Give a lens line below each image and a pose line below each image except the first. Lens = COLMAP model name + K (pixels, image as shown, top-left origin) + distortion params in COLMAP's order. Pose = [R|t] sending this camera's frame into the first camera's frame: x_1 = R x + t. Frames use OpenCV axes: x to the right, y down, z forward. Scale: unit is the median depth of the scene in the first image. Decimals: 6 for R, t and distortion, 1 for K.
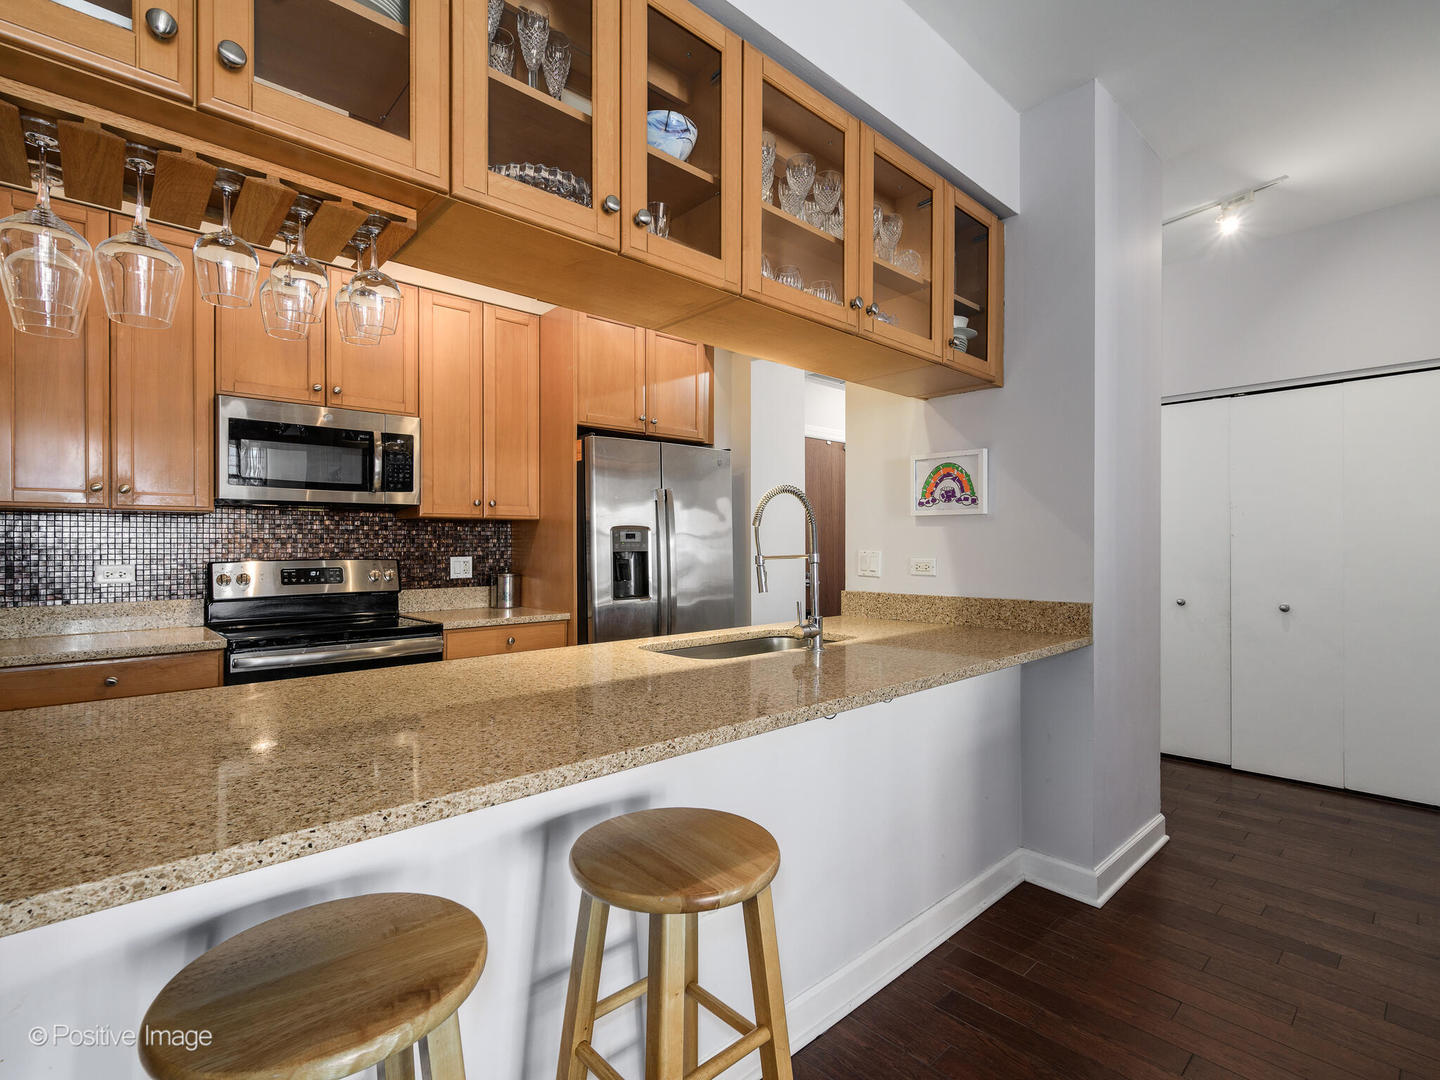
lens RADIAL K [[688.0, 0, 747.3], [0, 688.0, 544.4], [0, 0, 1]] dist [-0.001476, -0.000327]
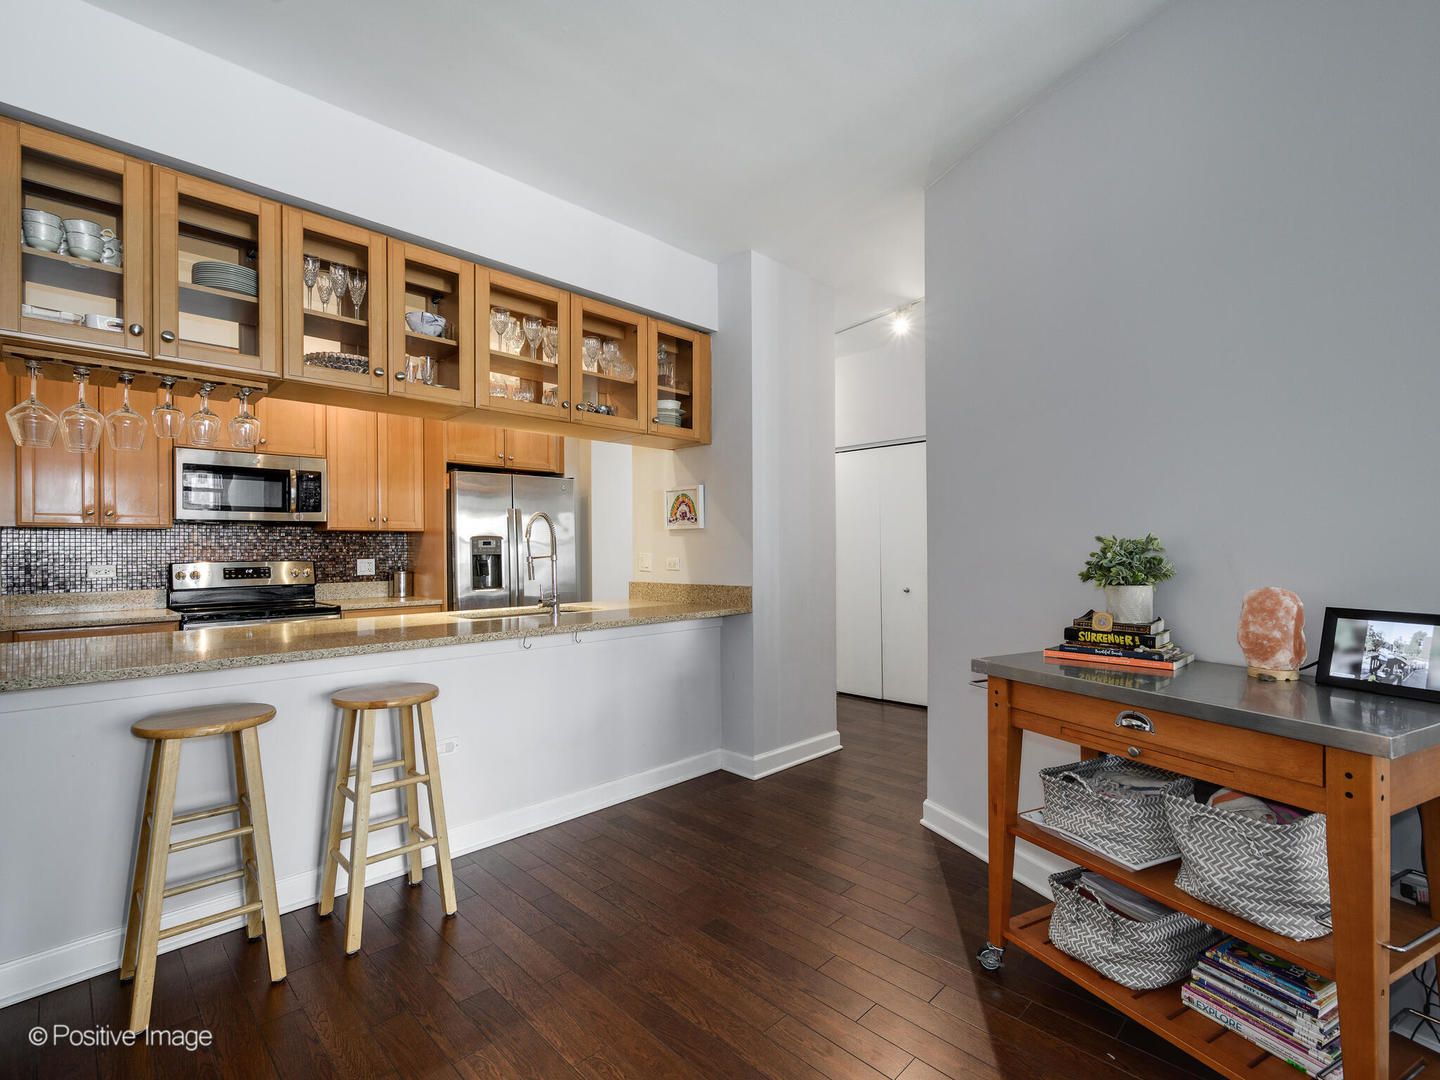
lens RADIAL K [[666.1, 0, 744.4], [0, 666.1, 548.9], [0, 0, 1]] dist [-0.000999, 0.000013]
pose [[0.999297, -0.003718, 0.037294, 0.348490], [0.003673, 0.999992, 0.001288, -0.000999], [-0.037298, -0.001150, 0.999304, -0.414551]]
